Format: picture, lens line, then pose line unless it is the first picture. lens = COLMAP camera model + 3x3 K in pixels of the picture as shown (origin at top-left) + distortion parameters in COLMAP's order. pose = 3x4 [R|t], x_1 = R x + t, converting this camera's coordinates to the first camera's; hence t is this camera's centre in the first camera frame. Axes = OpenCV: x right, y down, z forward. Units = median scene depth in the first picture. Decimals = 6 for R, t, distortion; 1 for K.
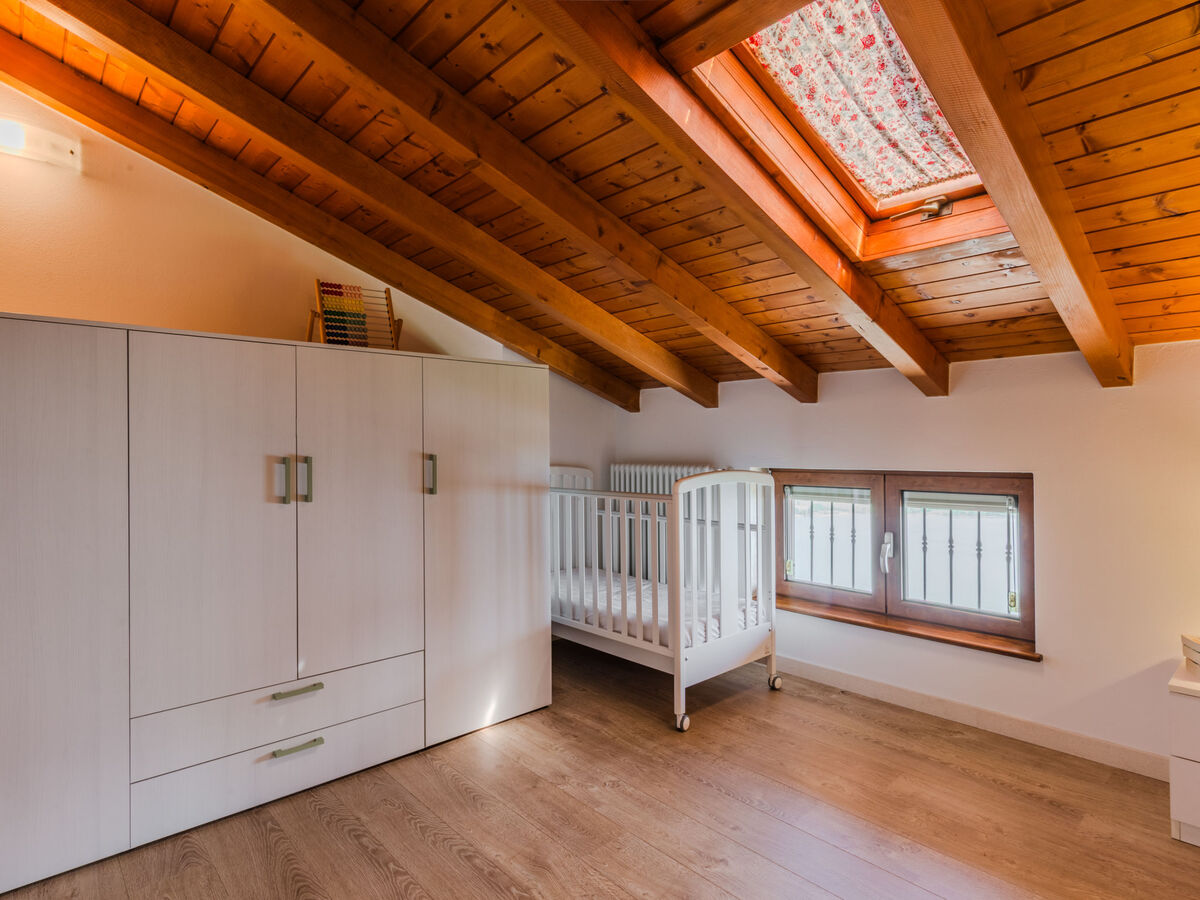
lens RADIAL K [[651.2, 0, 598.8], [0, 651.2, 446.7], [0, 0, 1]] dist [0.004963, -0.000662]
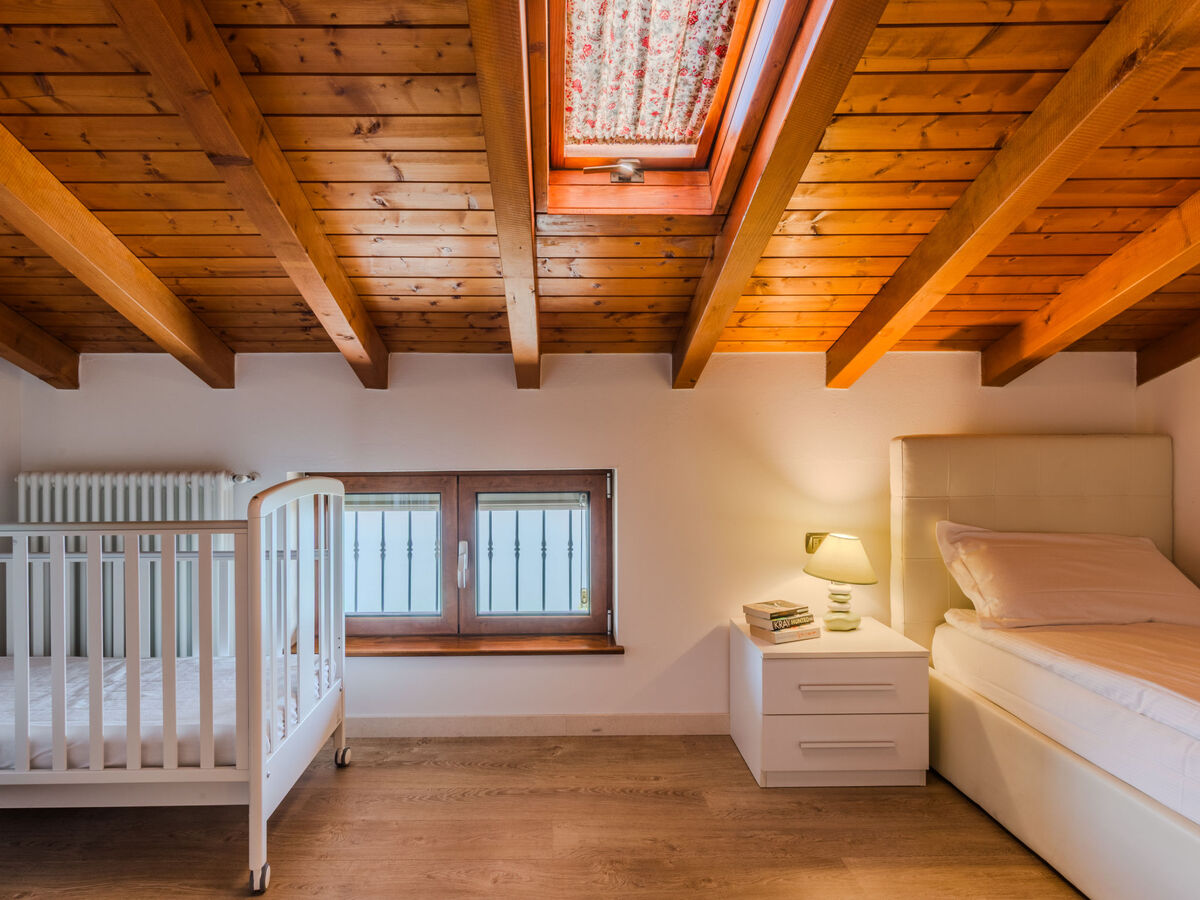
lens RADIAL K [[684.9, 0, 599.7], [0, 684.9, 440.8], [0, 0, 1]] dist [0.007317, -0.000376]
pose [[0.673595, 0.003897, 0.739091, -0.125046], [0.002544, 0.999968, -0.007591, 0.003869], [-0.739097, 0.006994, 0.673563, 0.261109]]
